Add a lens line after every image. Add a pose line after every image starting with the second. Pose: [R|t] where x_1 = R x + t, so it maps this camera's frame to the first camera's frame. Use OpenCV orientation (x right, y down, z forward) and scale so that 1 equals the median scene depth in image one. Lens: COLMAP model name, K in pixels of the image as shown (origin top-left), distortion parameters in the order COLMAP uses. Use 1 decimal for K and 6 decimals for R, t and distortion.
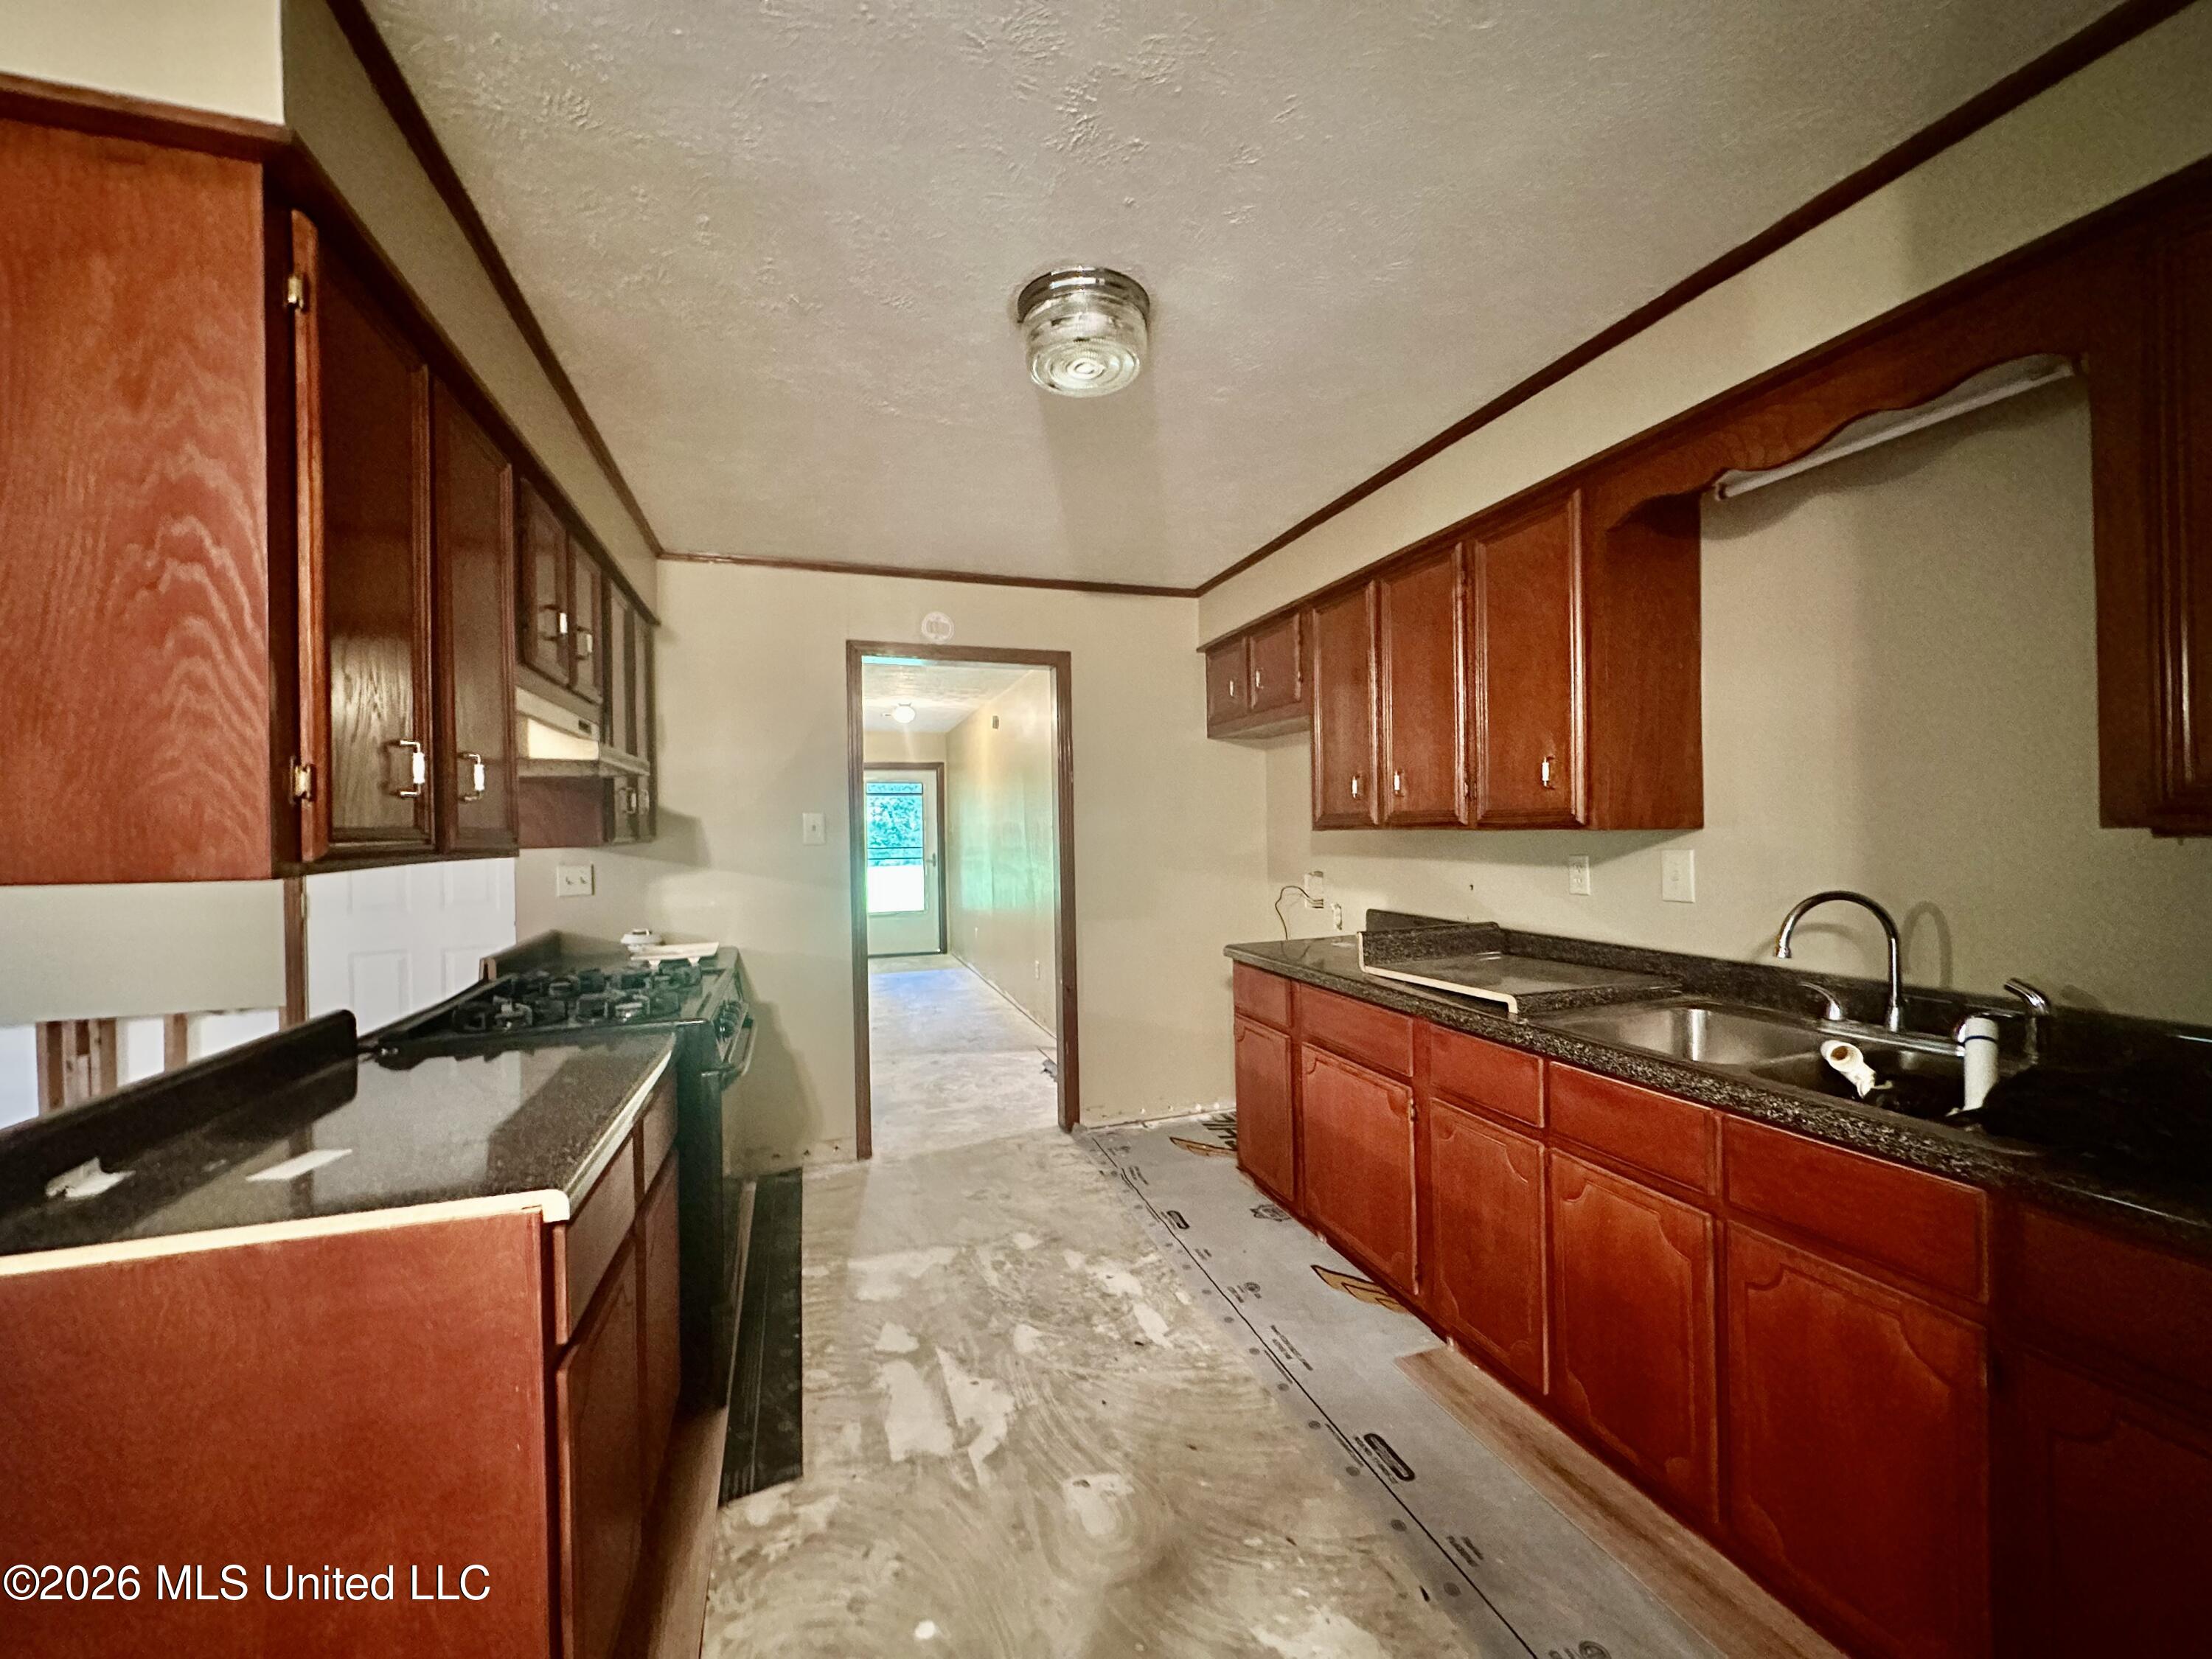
lens RADIAL K [[882.5, 0, 1106.6], [0, 882.5, 829.4], [0, 0, 1]] dist [0.004091, 0.000586]
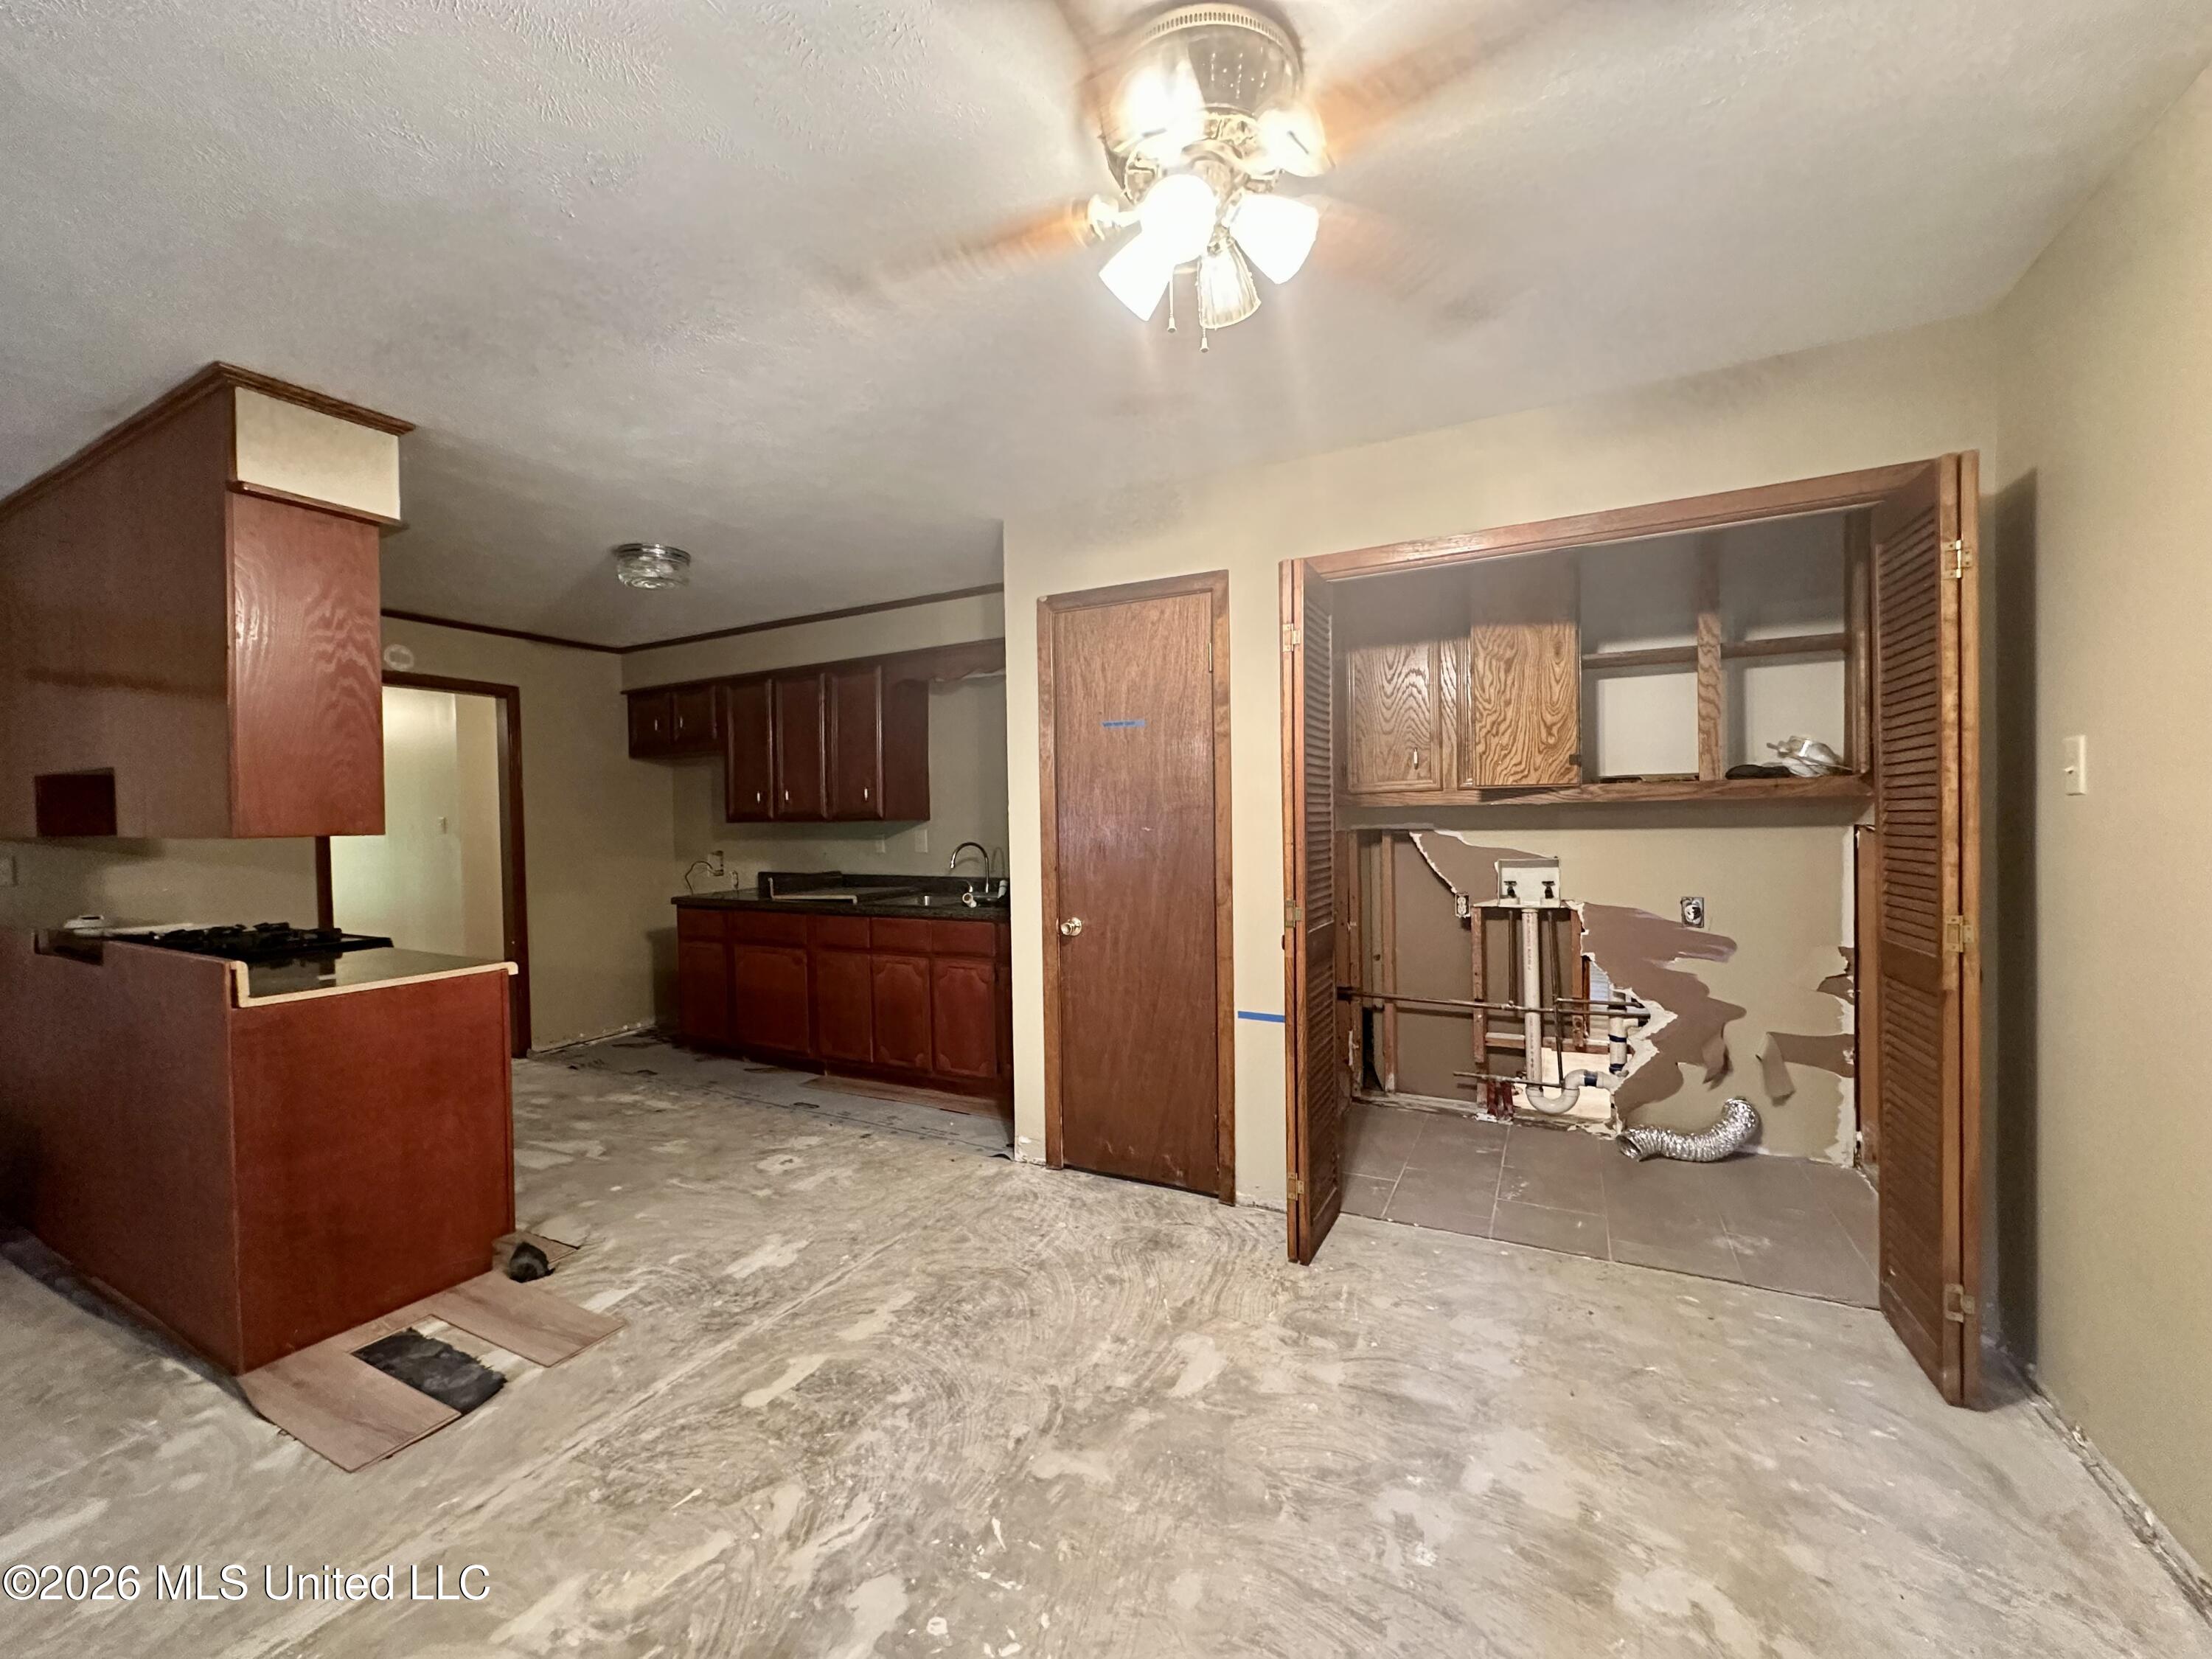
lens RADIAL K [[882.5, 0, 1106.6], [0, 882.5, 830.3], [0, 0, 1]] dist [0.004091, 0.000586]
pose [[0.721831, -0.005433, 0.692048, -0.453394], [0.007767, 0.999970, -0.000251, 0.023317], [-0.692026, 0.005557, 0.721852, -0.760970]]
